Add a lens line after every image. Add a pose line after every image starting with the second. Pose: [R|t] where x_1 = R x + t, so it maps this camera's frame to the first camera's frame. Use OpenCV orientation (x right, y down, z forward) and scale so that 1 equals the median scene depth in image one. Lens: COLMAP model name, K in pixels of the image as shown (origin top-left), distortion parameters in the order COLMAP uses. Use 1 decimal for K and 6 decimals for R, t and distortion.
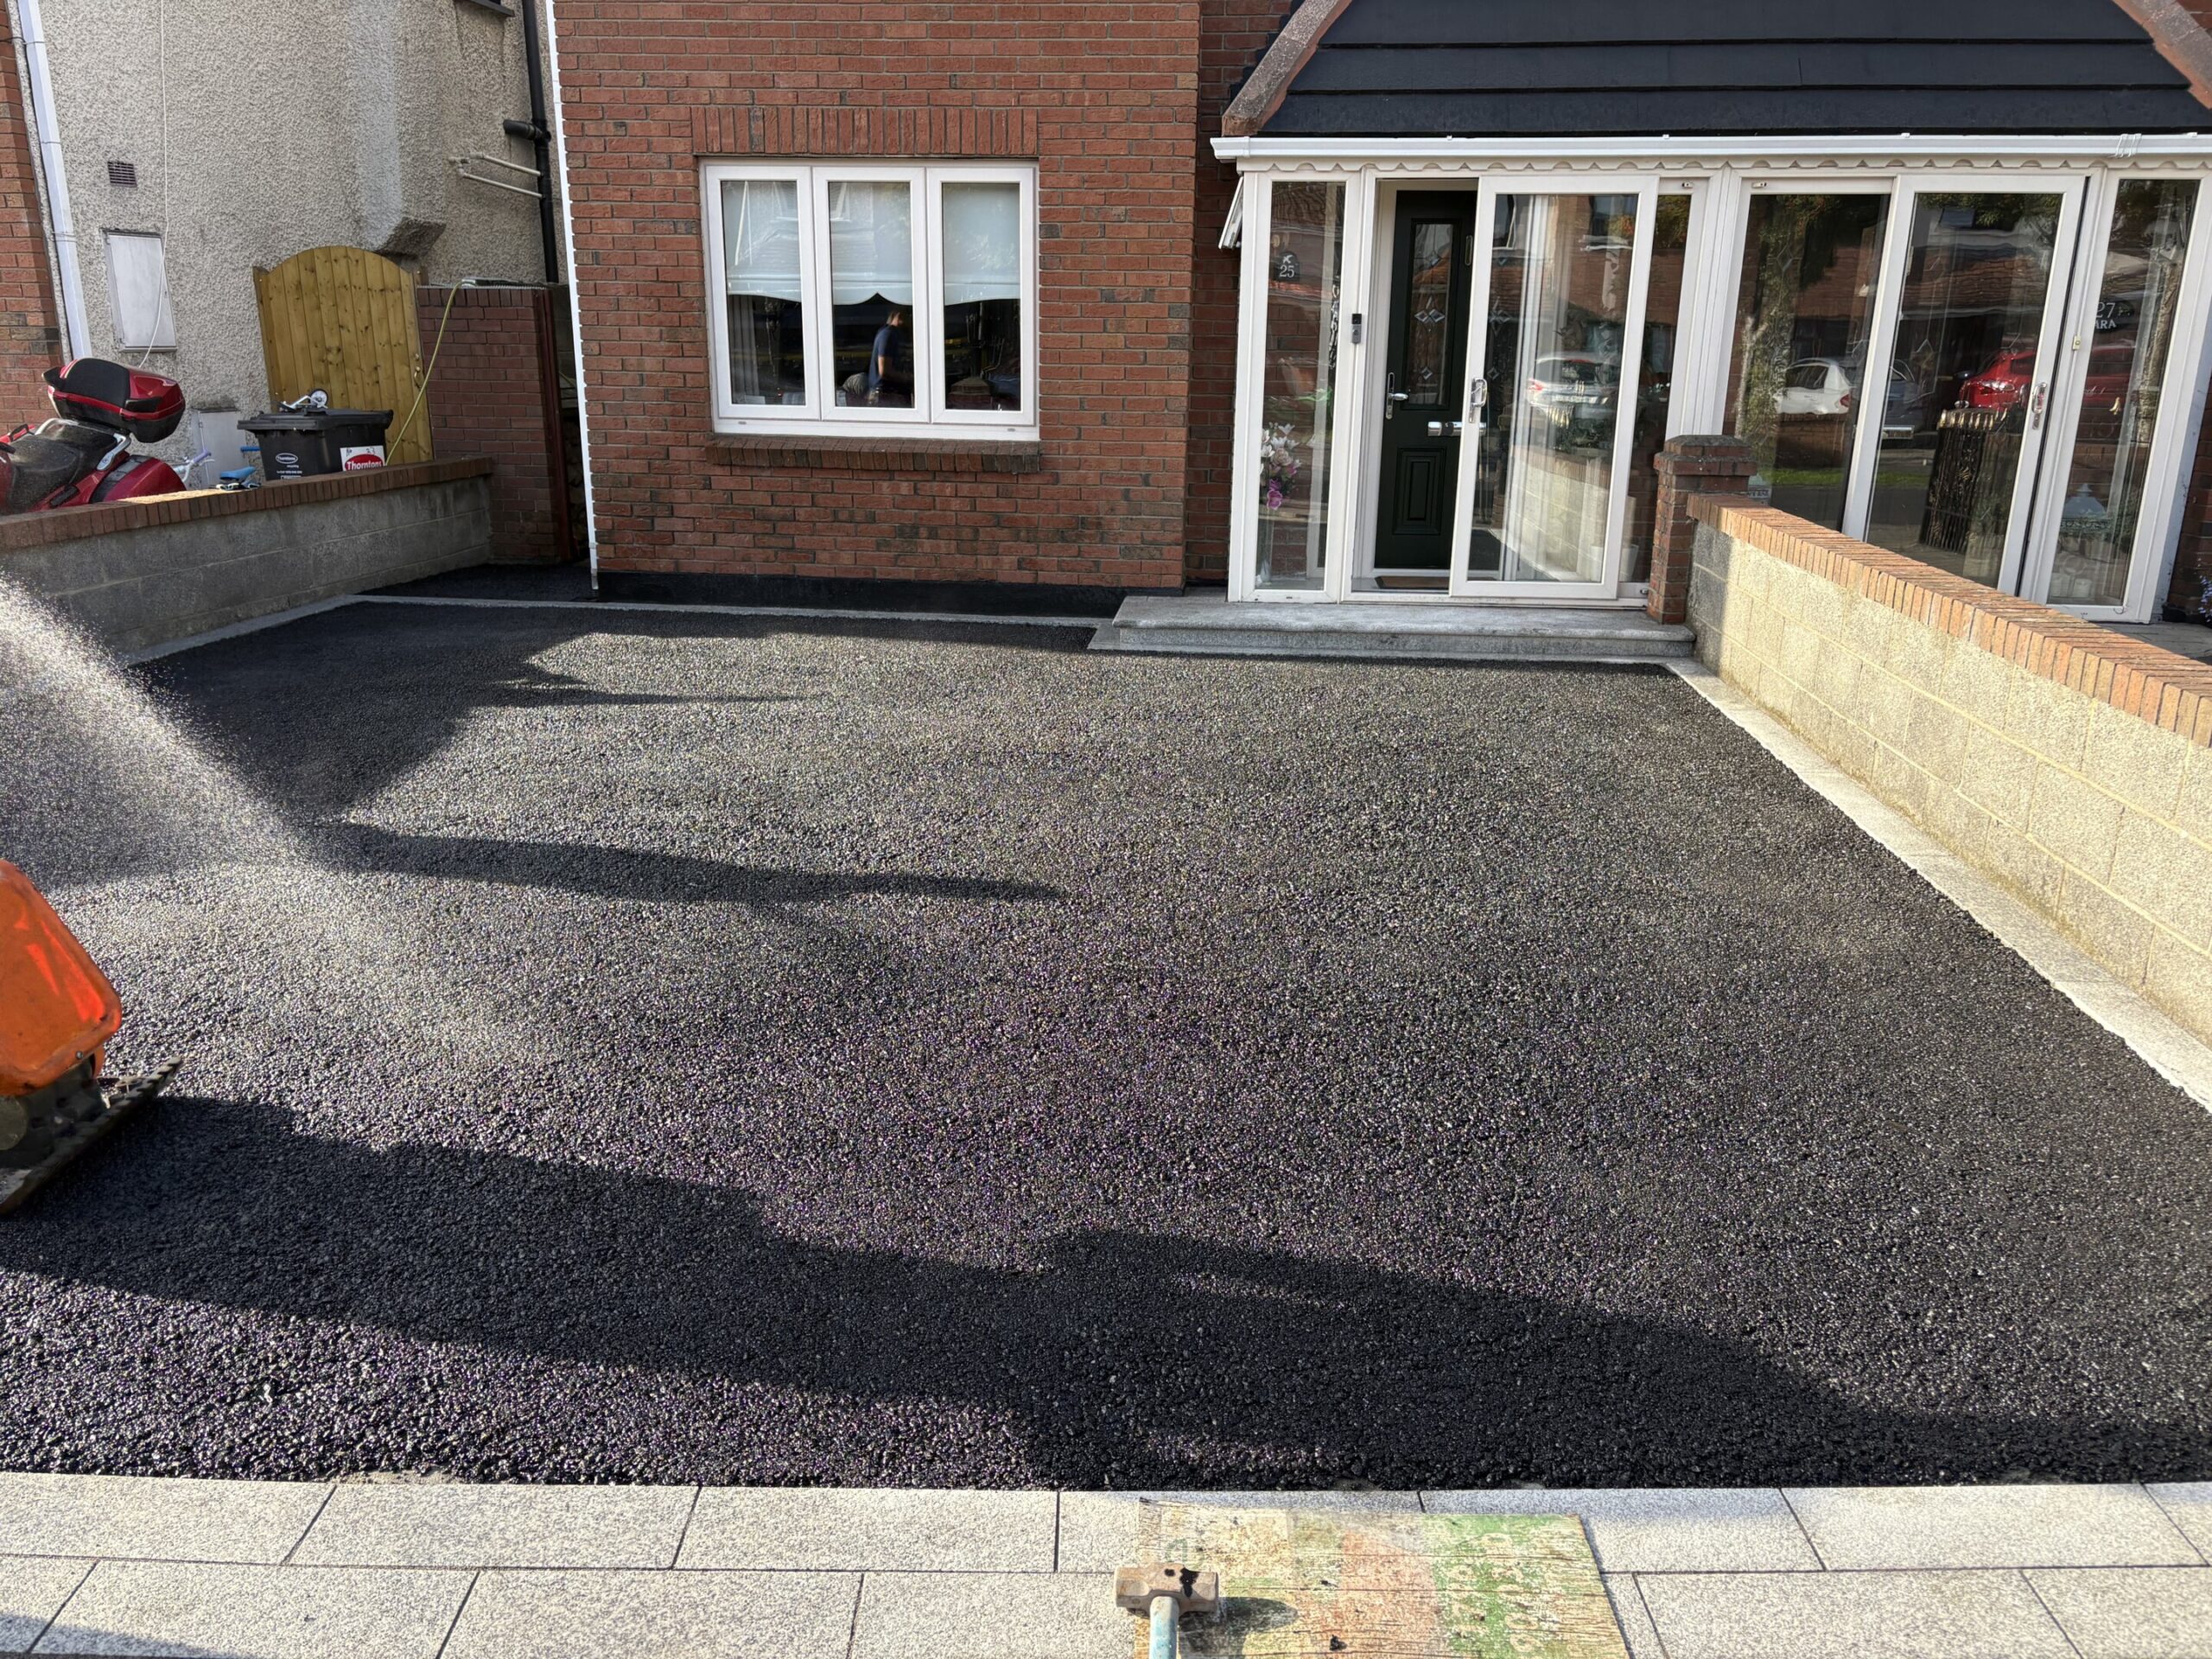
lens RADIAL K [[1667.4, 0, 1095.1], [0, 1667.4, 838.2], [0, 0, 1]] dist [0.047800, -0.050381]
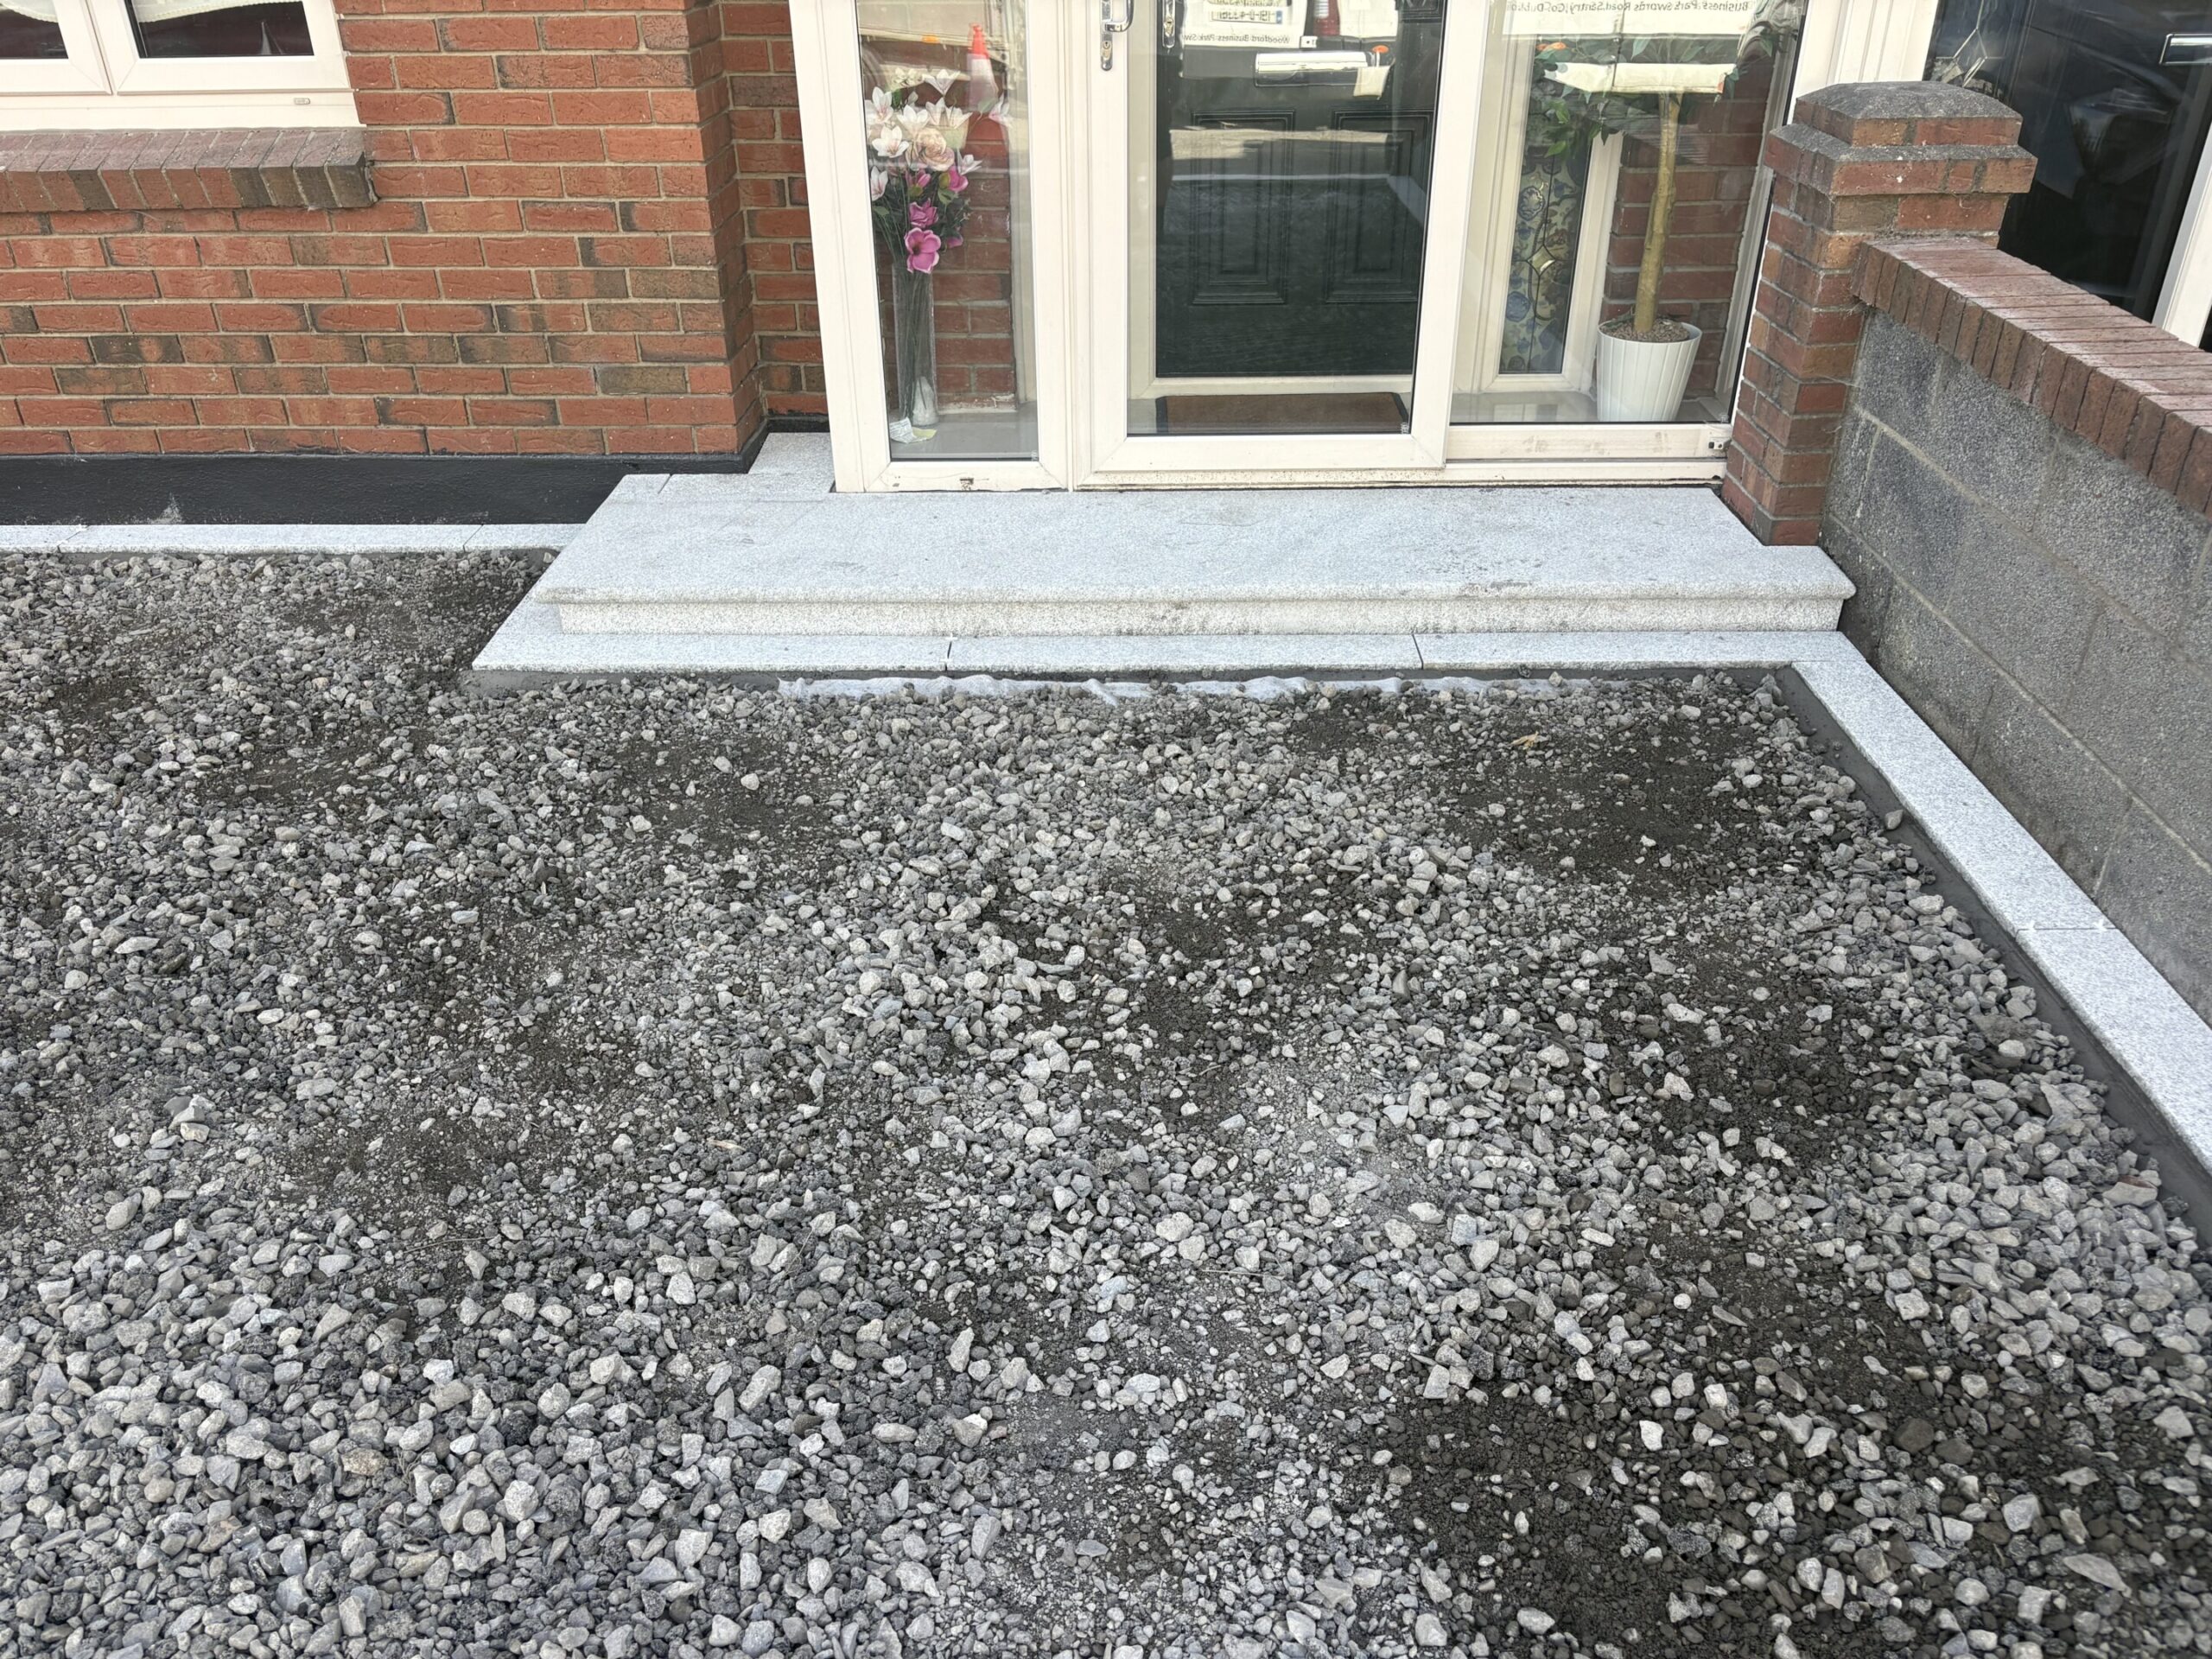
lens RADIAL K [[1667.4, 0, 1097.4], [0, 1667.4, 867.0], [0, 0, 1]] dist [0.047800, -0.050381]
pose [[0.996296, -0.061986, 0.059601, 0.120139], [0.045323, 0.967536, 0.248638, -0.155925], [-0.073078, -0.245016, 0.966761, 0.528916]]
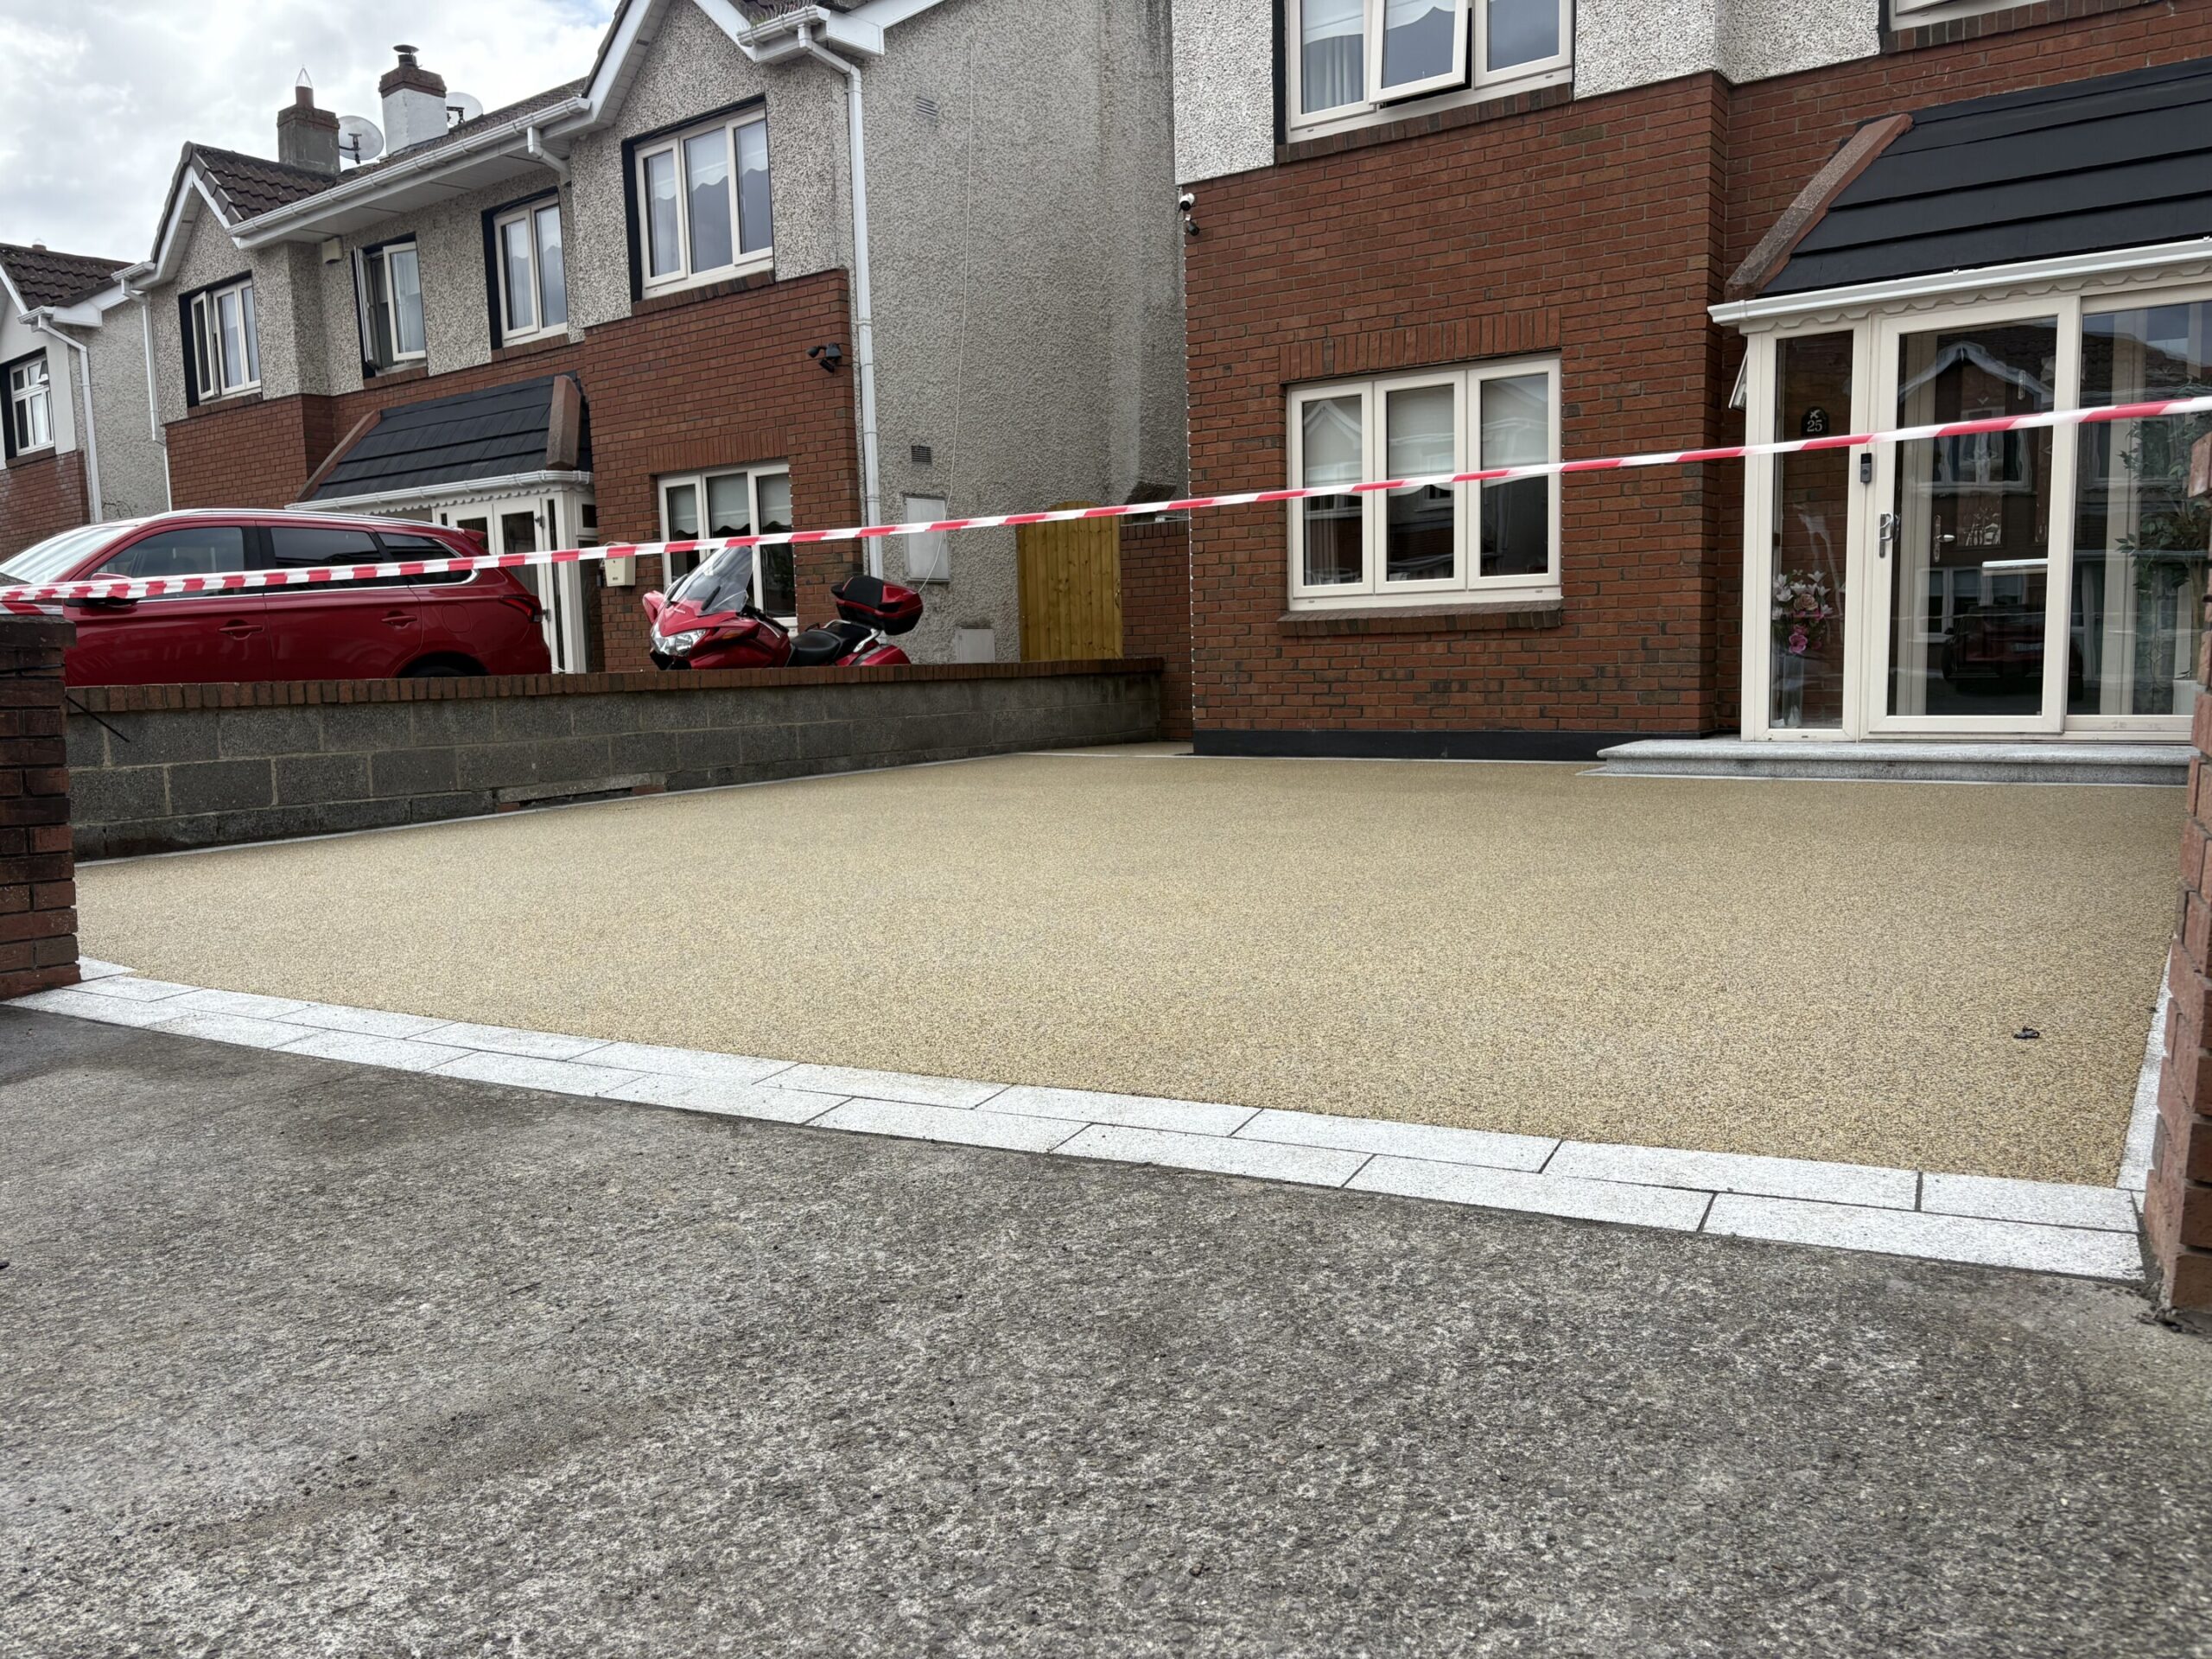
lens RADIAL K [[1667.4, 0, 1107.9], [0, 1667.4, 843.6], [0, 0, 1]] dist [0.047800, -0.050381]
pose [[0.871876, 0.020945, -0.489279, 0.247498], [-0.104734, 0.983945, -0.144510, 0.105305], [0.478396, 0.177239, 0.860072, -0.038280]]
